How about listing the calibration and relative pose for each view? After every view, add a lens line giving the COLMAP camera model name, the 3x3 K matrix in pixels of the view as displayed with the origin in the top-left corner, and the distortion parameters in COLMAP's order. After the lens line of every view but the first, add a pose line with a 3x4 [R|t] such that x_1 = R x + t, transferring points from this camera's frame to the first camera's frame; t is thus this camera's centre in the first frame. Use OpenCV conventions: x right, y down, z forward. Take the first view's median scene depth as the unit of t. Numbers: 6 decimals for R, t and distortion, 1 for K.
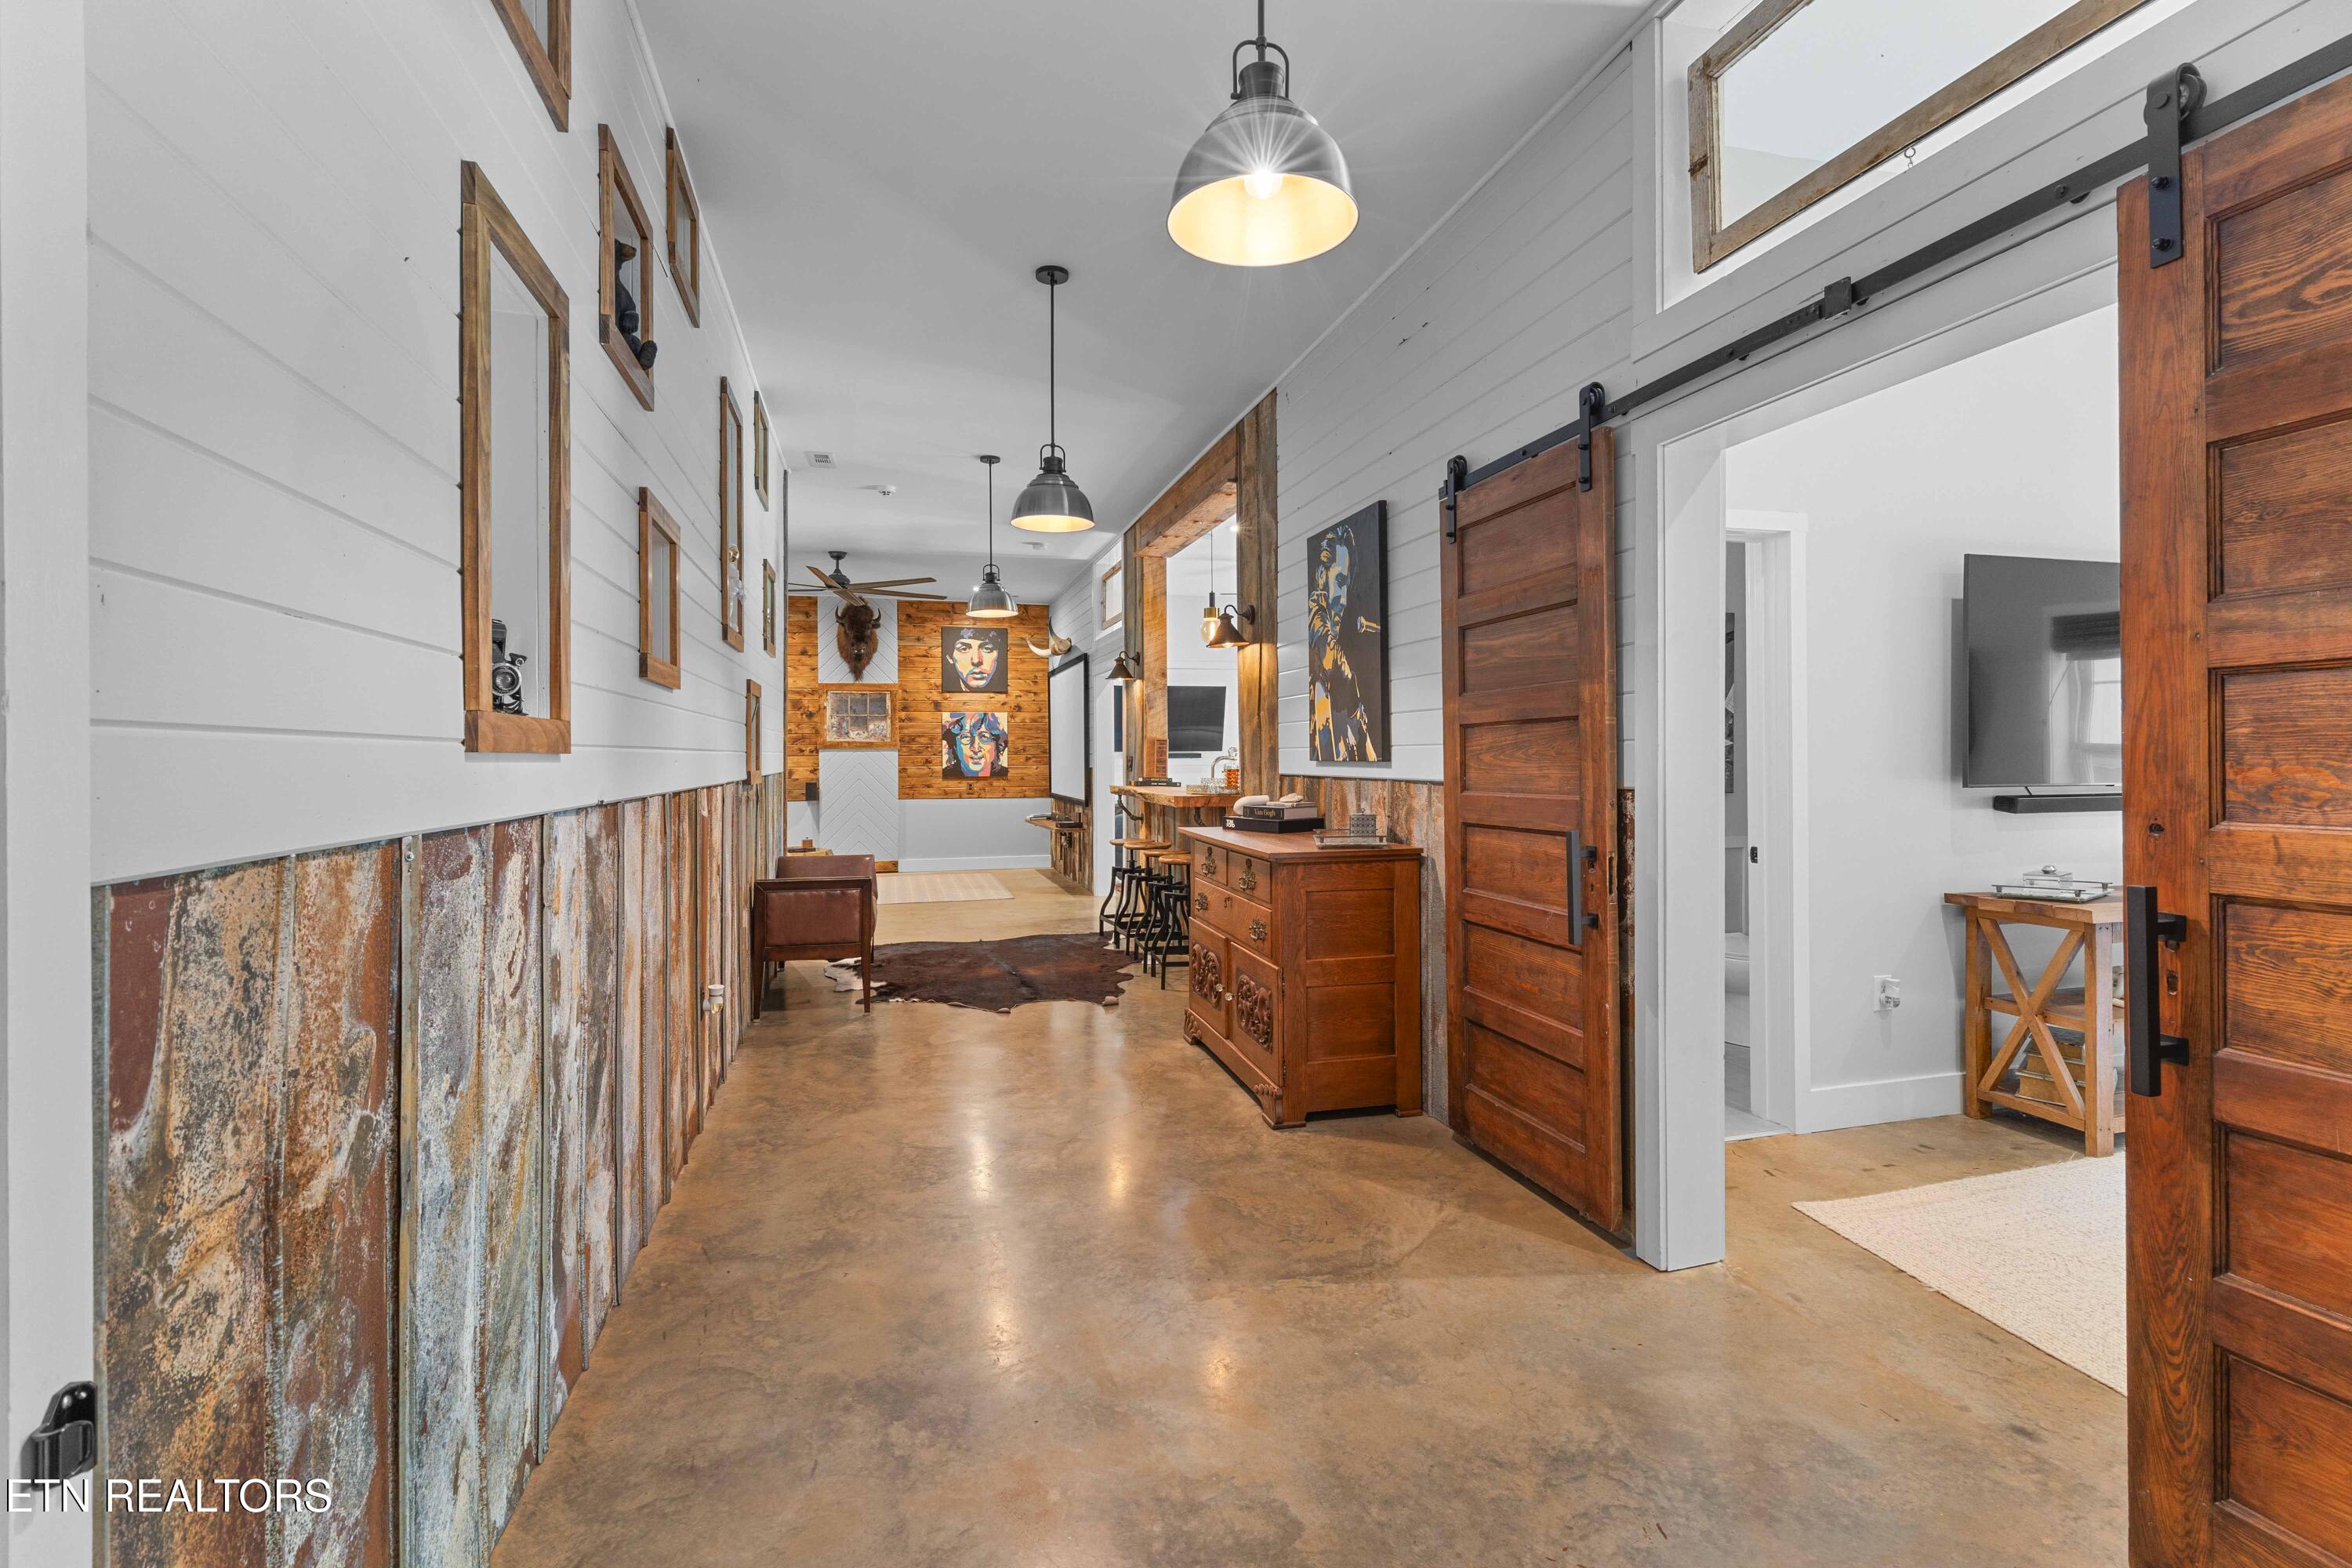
lens RADIAL K [[1037.8, 0, 1181.6], [0, 1037.8, 772.3], [0, 0, 1]] dist [0.003970, -0.000647]
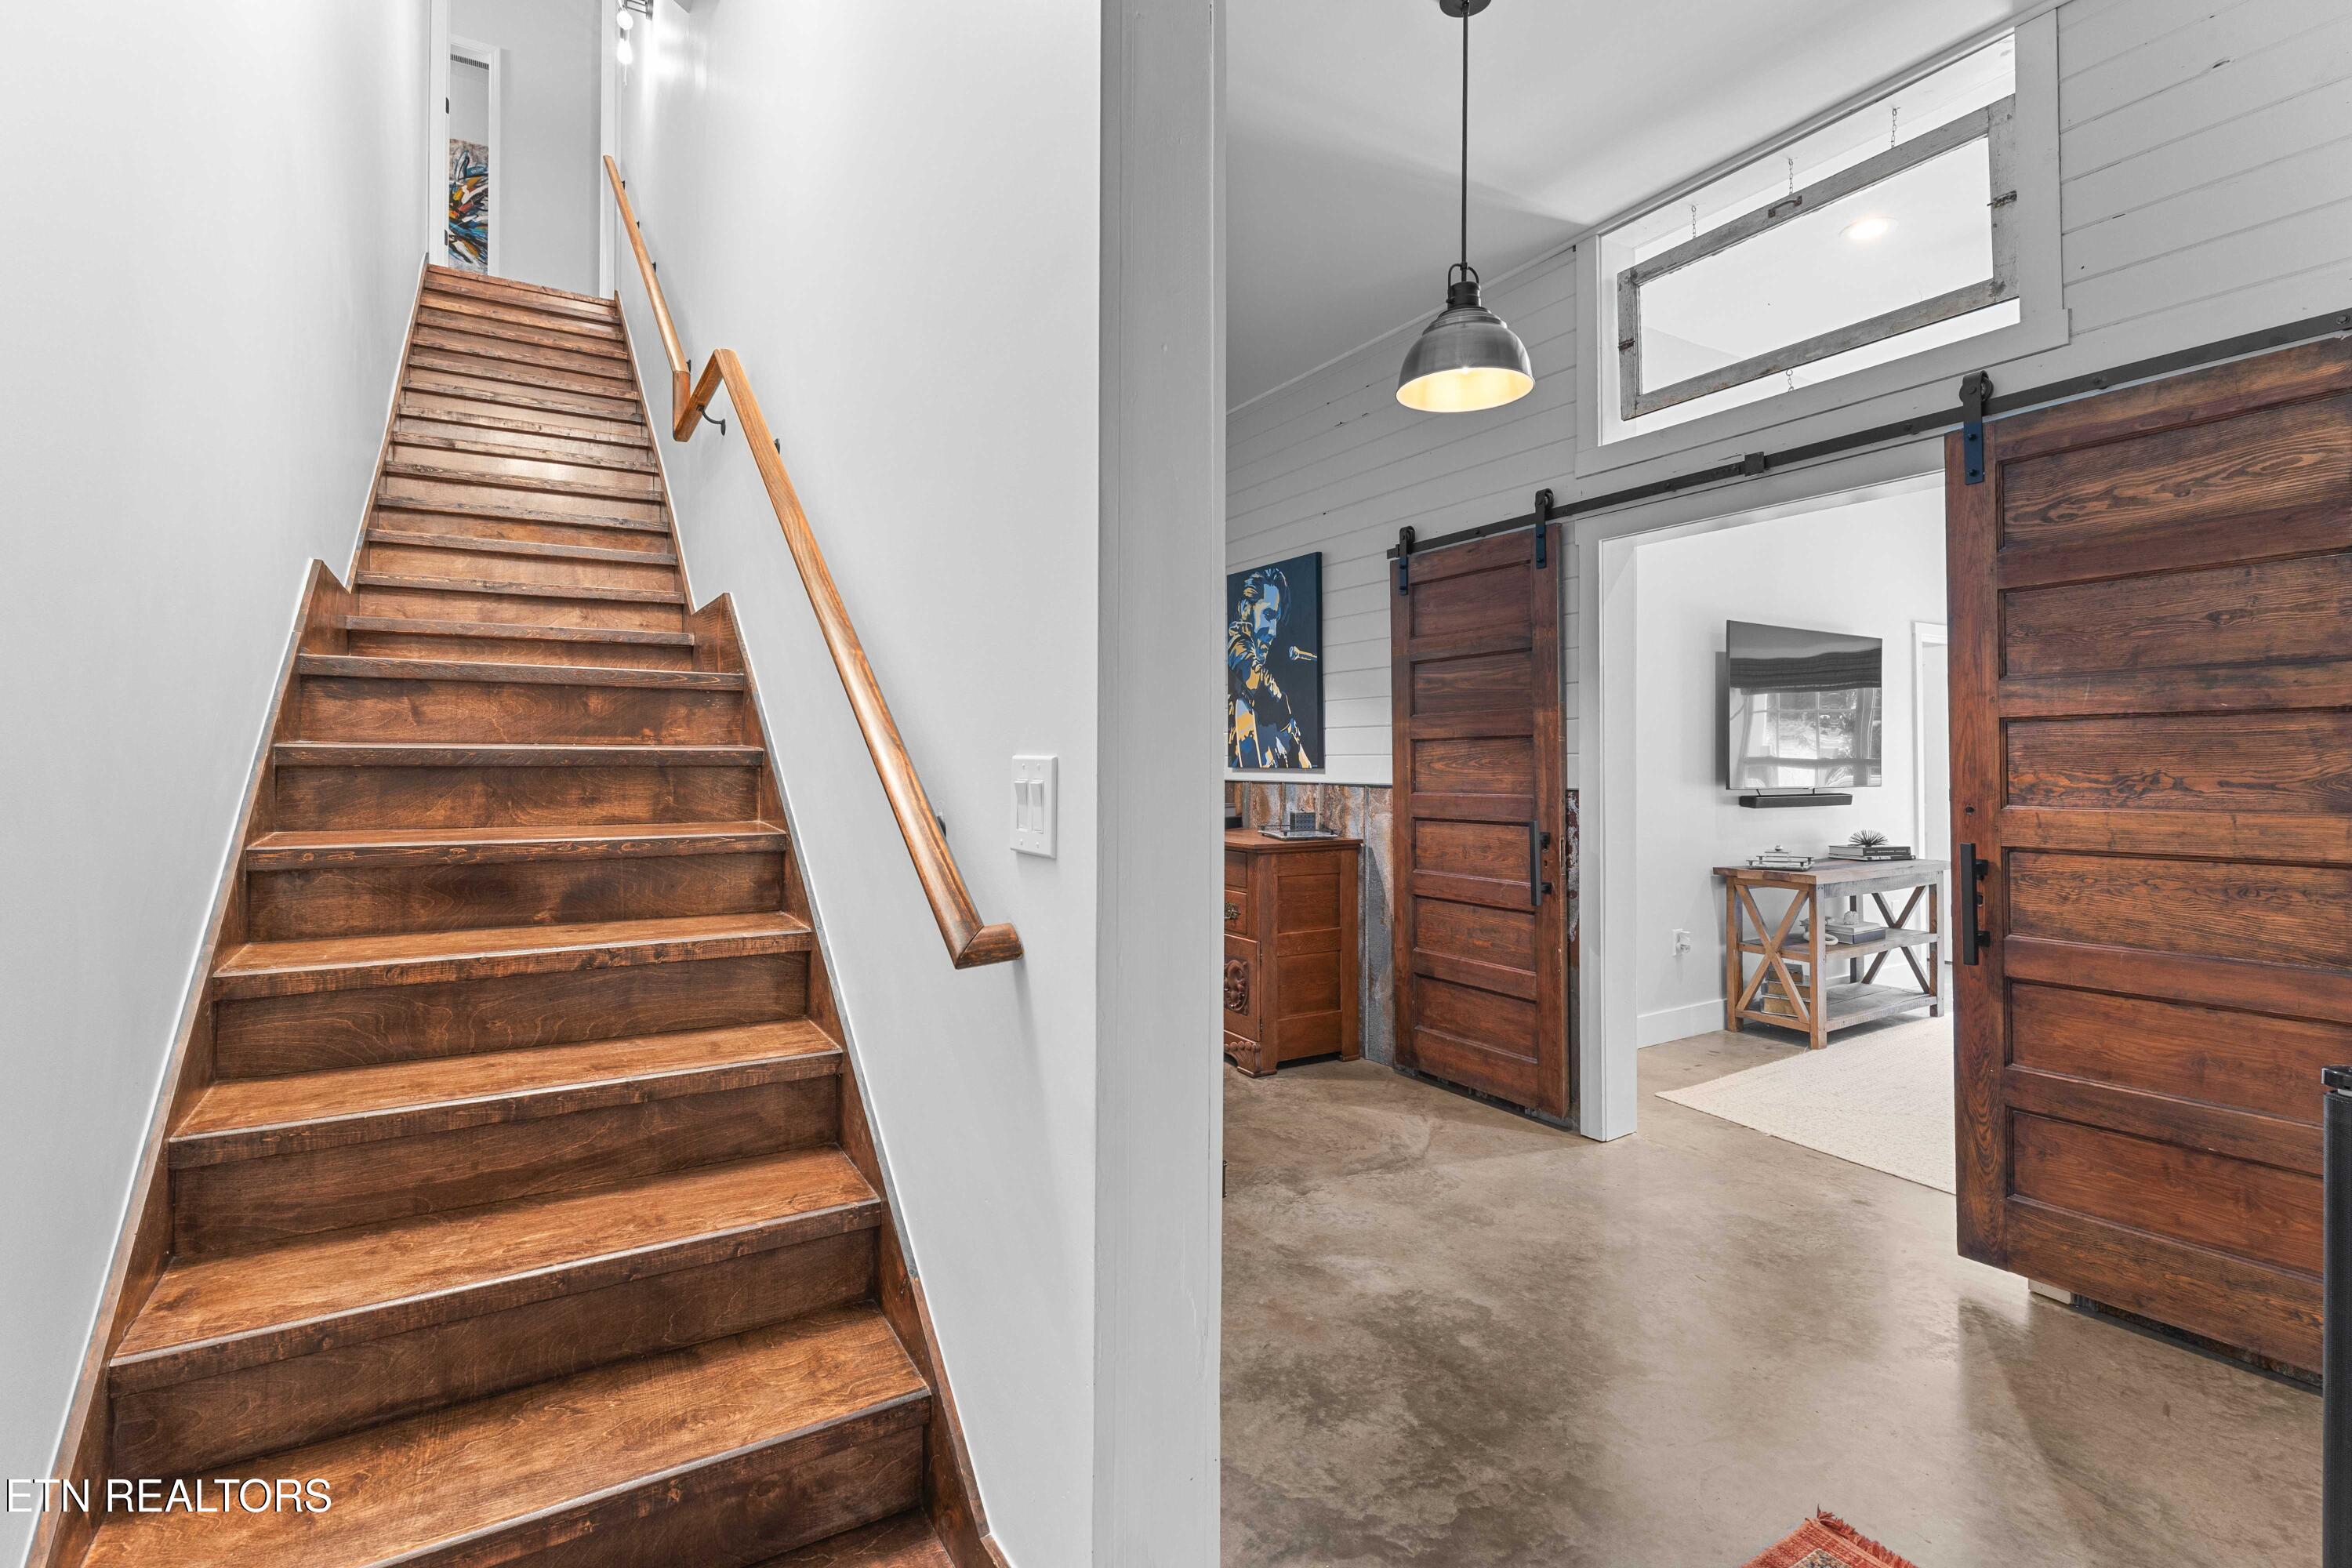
lens RADIAL K [[1039.1, 0, 1168.1], [0, 1039.1, 762.0], [0, 0, 1]] dist [0.007825, 0.000247]
pose [[0.962568, 0.006882, 0.270954, -0.419417], [-0.002527, 0.999862, -0.016417, 0.003528], [-0.271030, 0.015117, 0.962452, -0.155966]]
